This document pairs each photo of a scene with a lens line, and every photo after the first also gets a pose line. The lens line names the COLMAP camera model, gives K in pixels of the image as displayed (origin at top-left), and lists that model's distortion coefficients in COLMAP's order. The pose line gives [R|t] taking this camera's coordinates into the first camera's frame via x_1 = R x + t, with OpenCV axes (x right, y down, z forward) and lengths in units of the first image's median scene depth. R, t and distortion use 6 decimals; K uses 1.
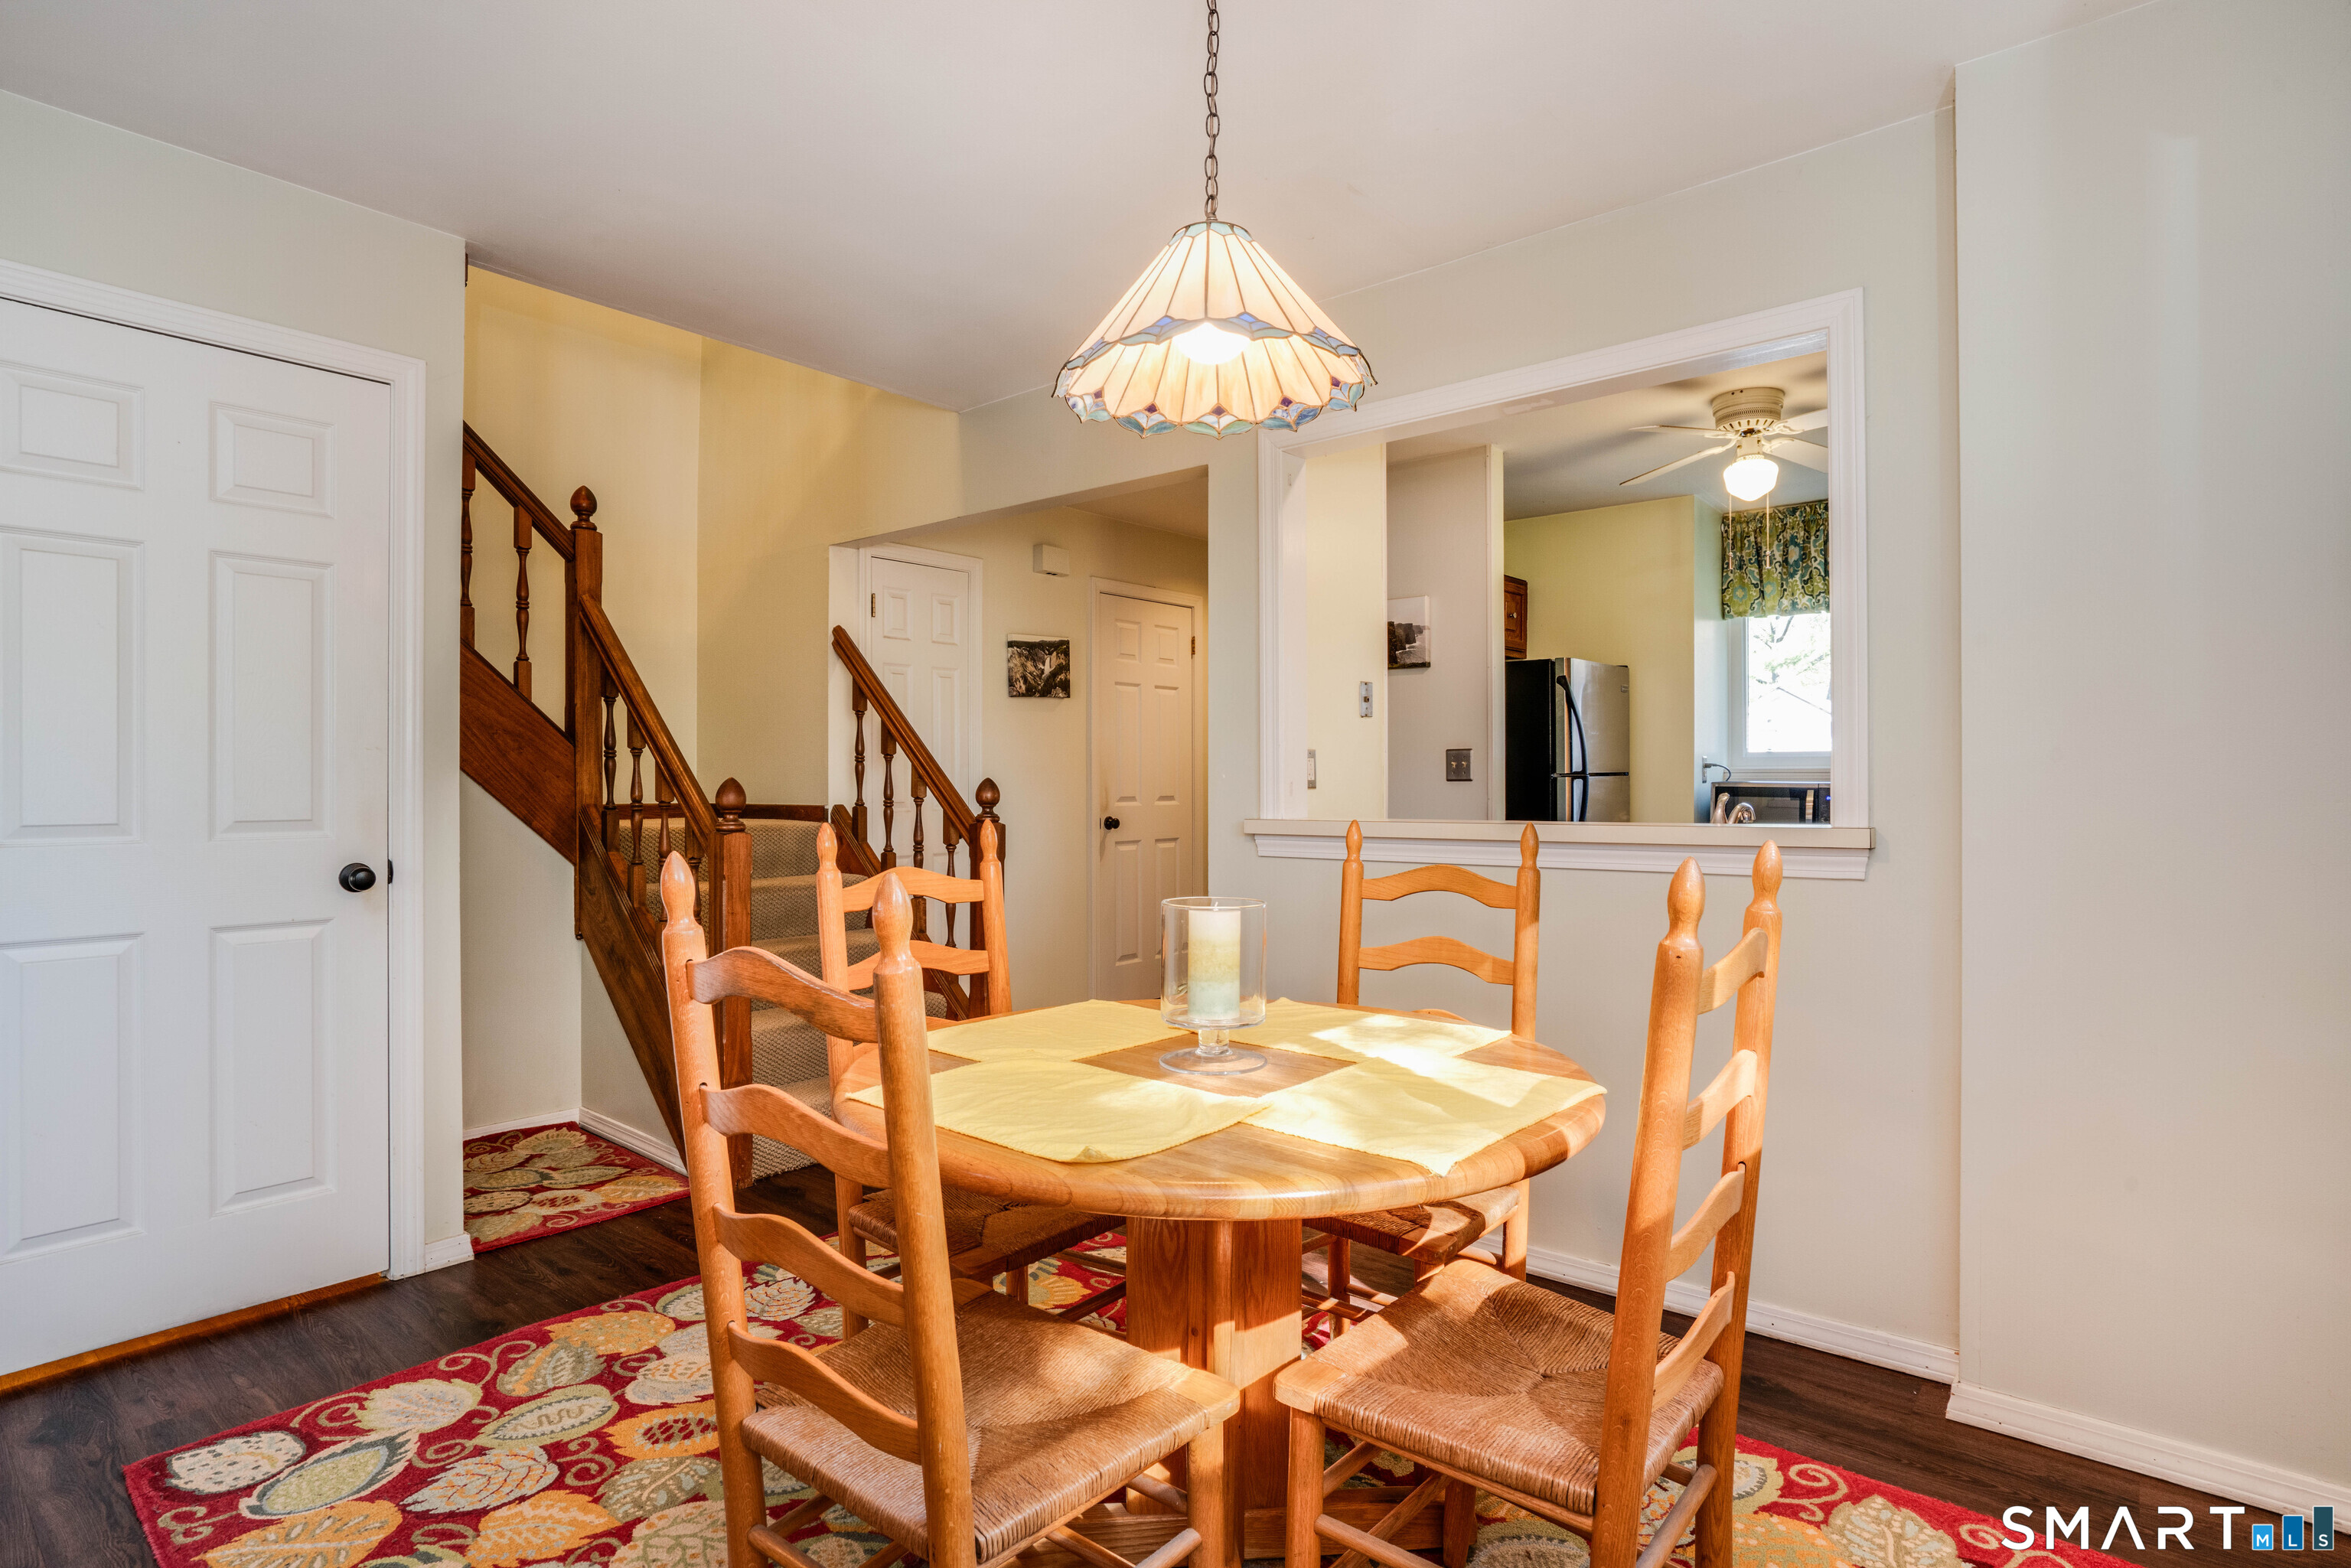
lens RADIAL K [[1199.2, 0, 1164.5], [0, 1199.2, 779.3], [0, 0, 1]] dist [-0.019903, 0.001578]
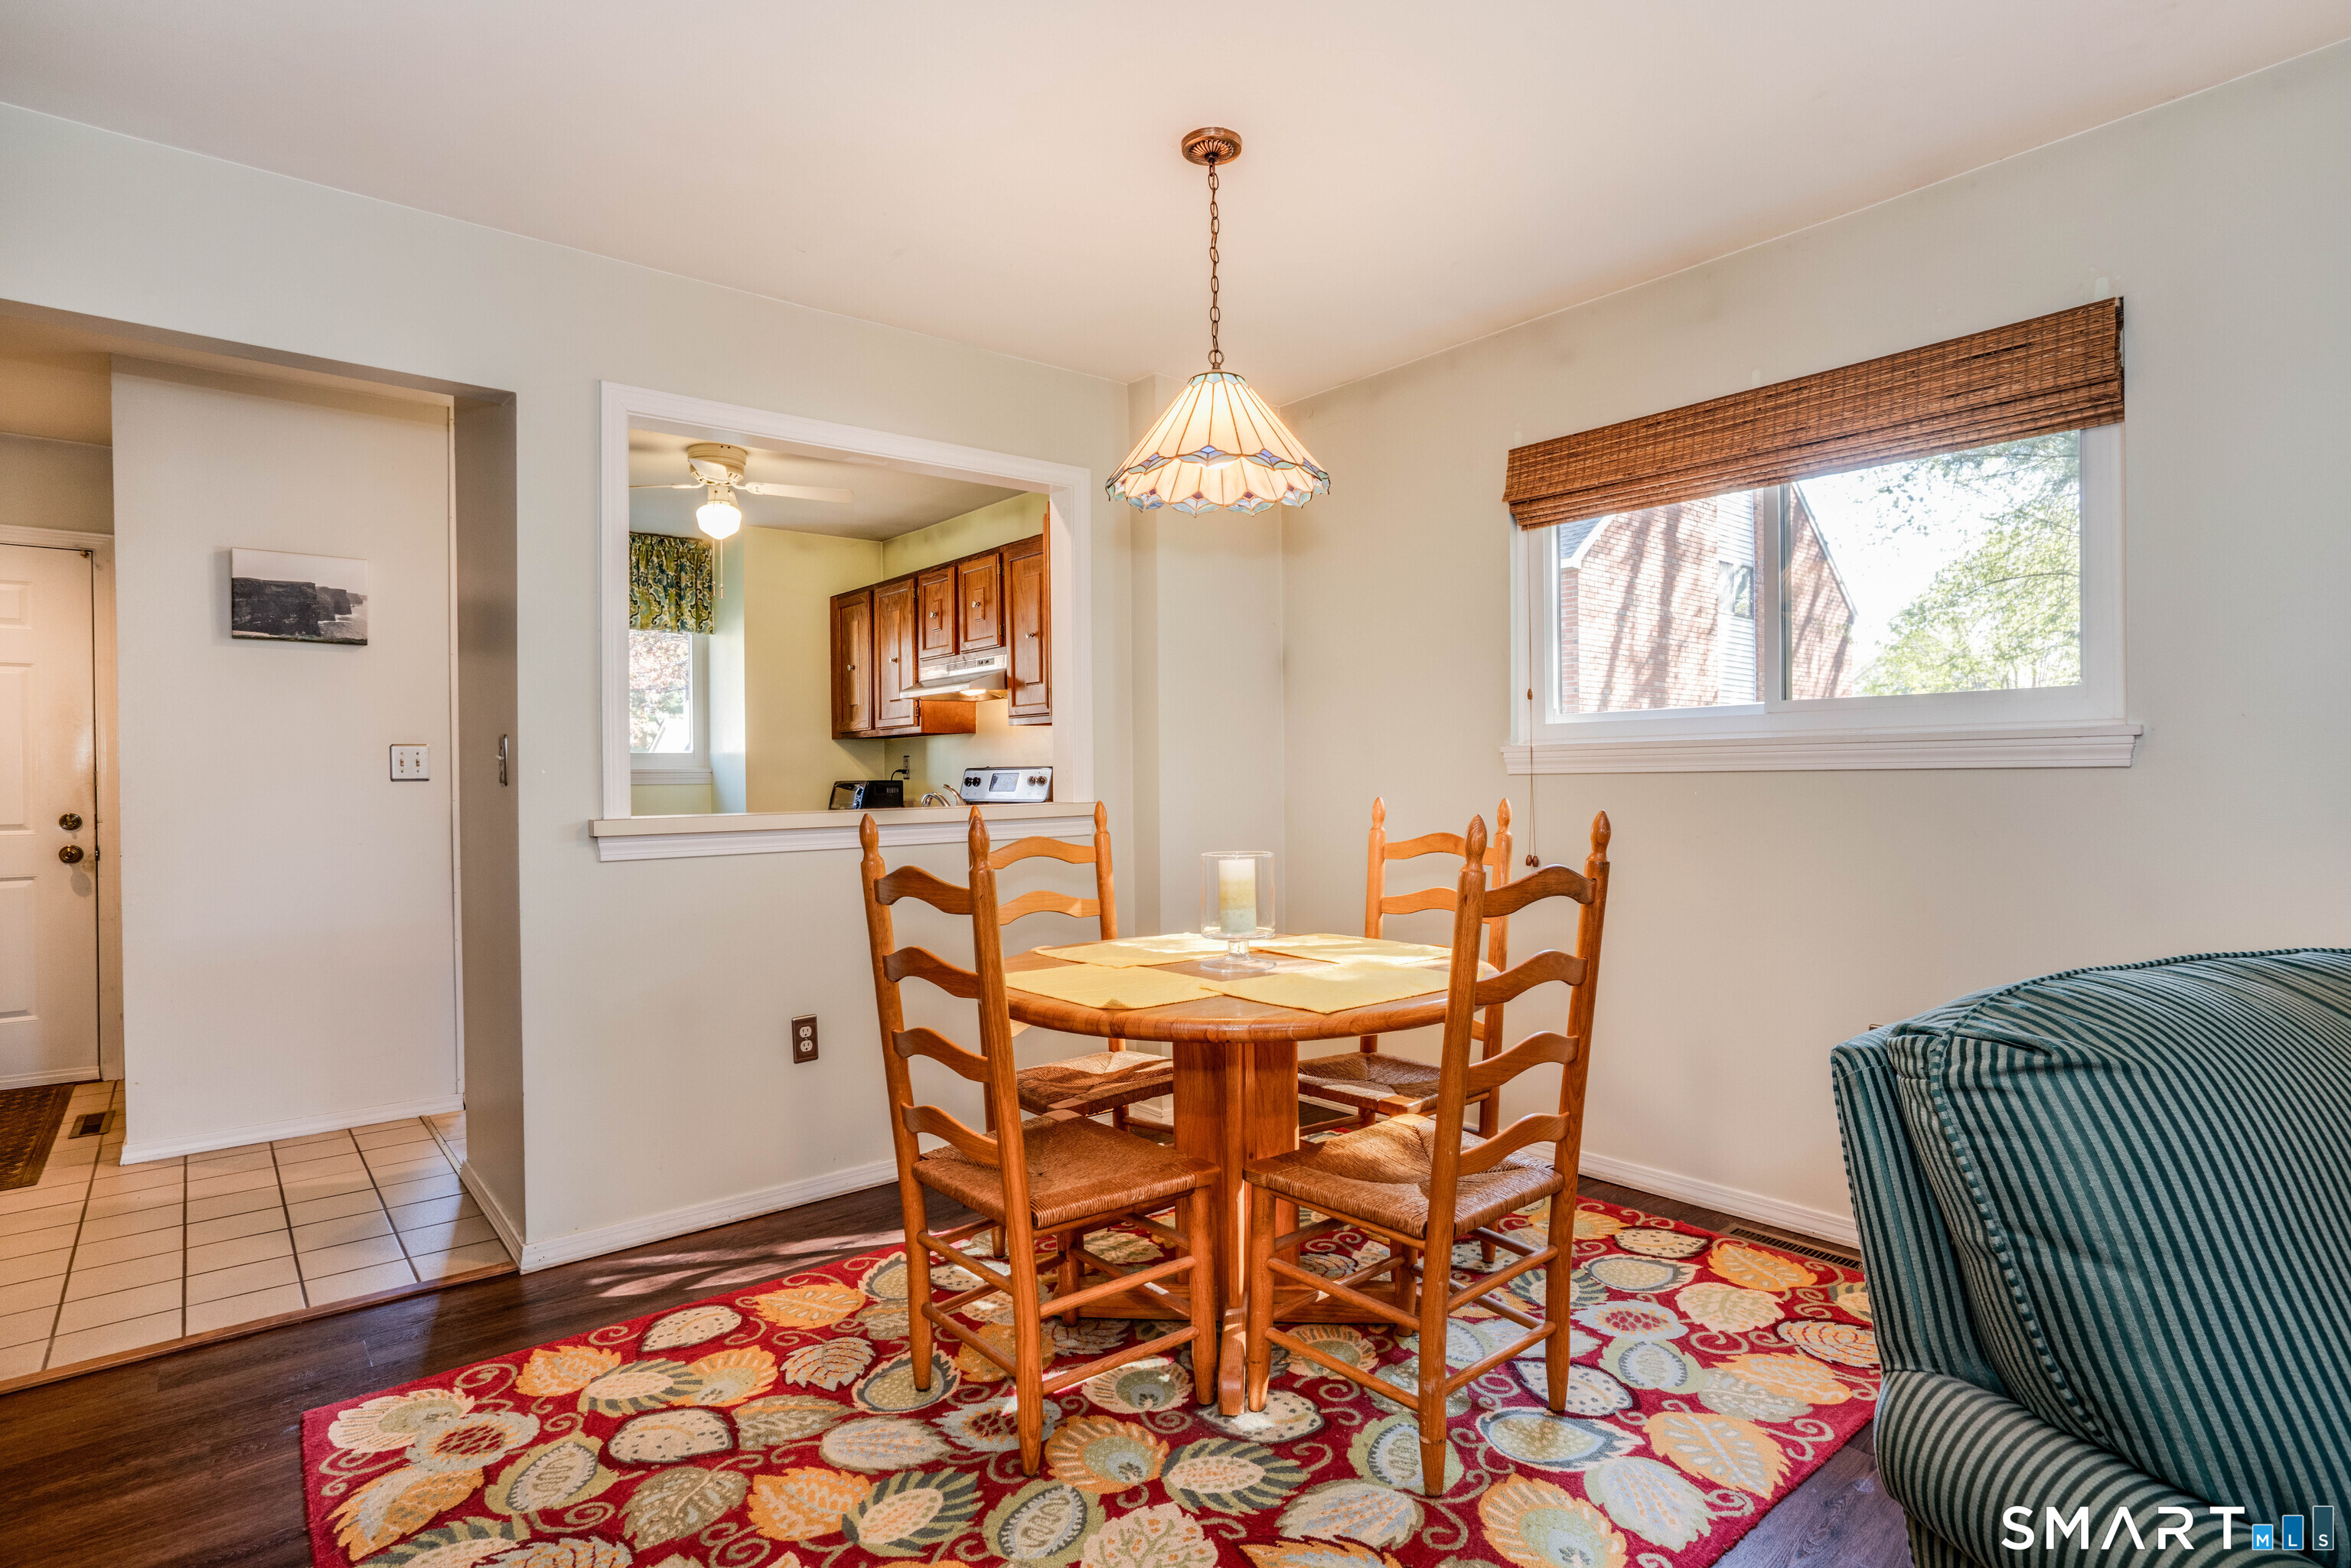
lens RADIAL K [[1199.2, 0, 1197.6], [0, 1199.2, 788.7], [0, 0, 1]] dist [-0.019903, 0.001578]
pose [[0.159666, -0.011361, 0.987106, -0.542112], [0.008554, 0.999912, 0.010125, 0.003195], [-0.987134, 0.006827, 0.159749, 0.315751]]
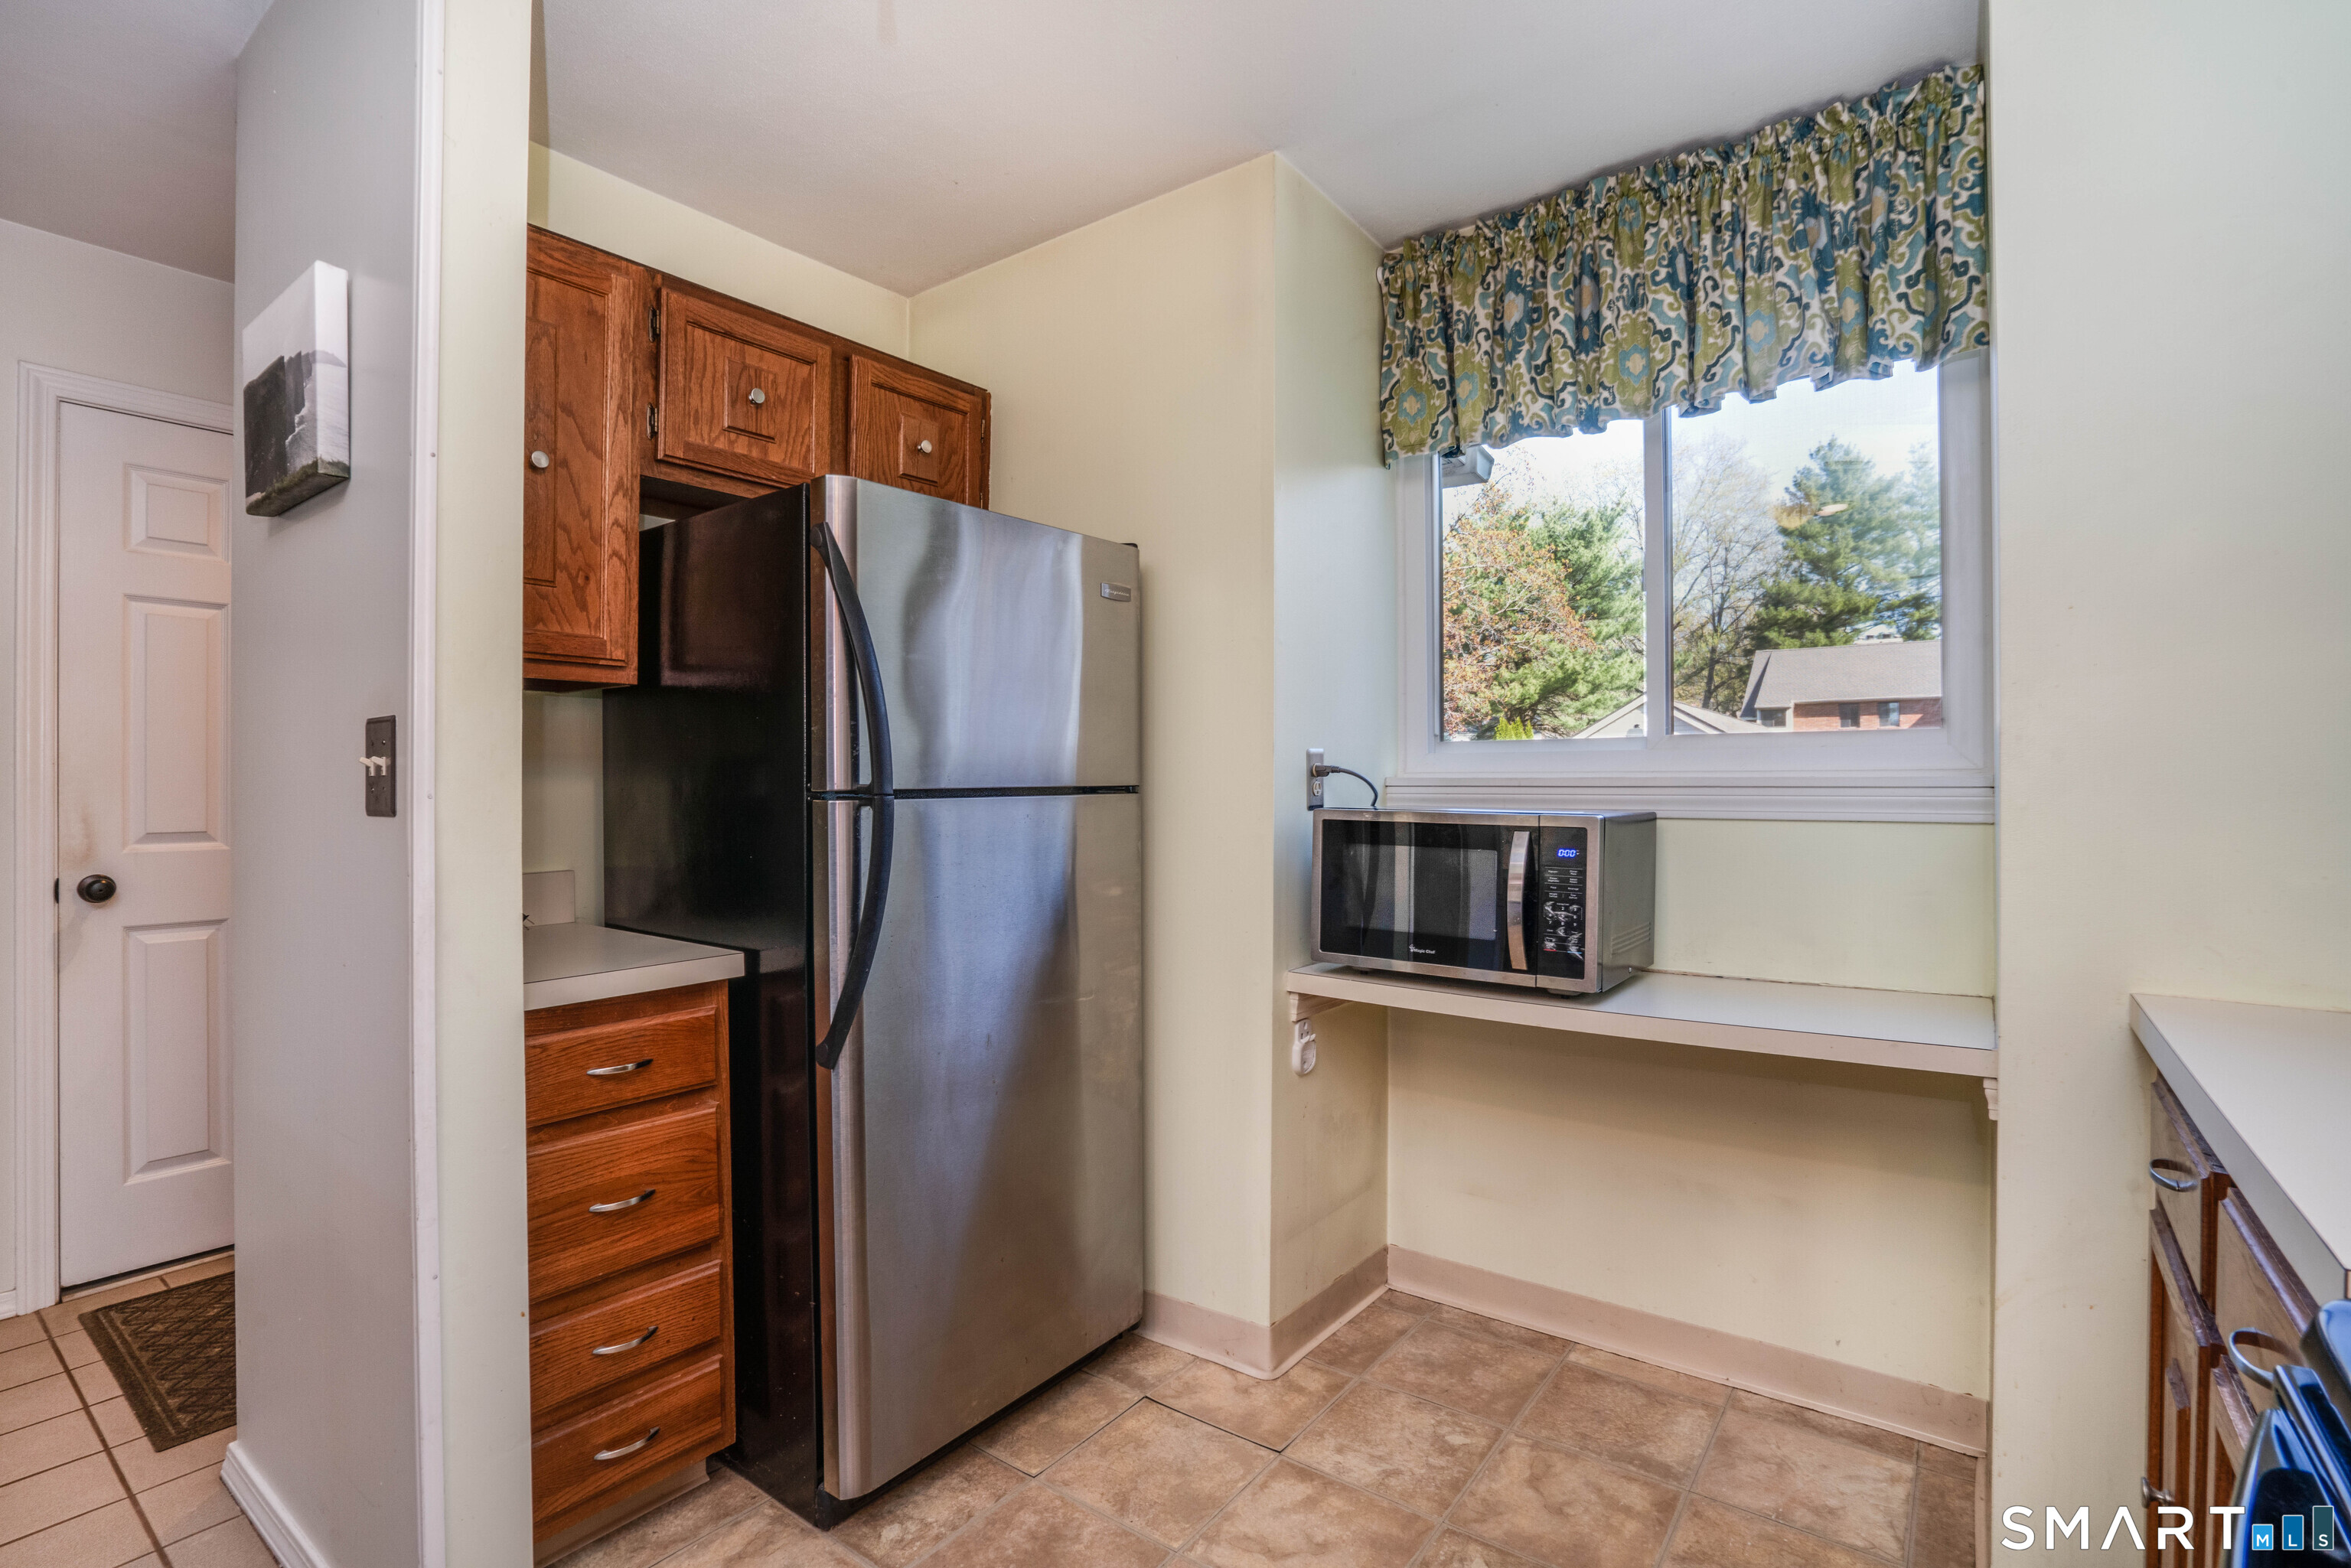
lens RADIAL K [[1105.3, 0, 1171.2], [0, 1105.3, 772.4], [0, 0, 1]] dist [-0.038878, 0.010403]
pose [[0.999277, 0.001413, 0.037986, 0.475848], [-0.001206, 0.999984, -0.005490, -0.010318], [-0.037993, 0.005440, 0.999263, 0.731437]]
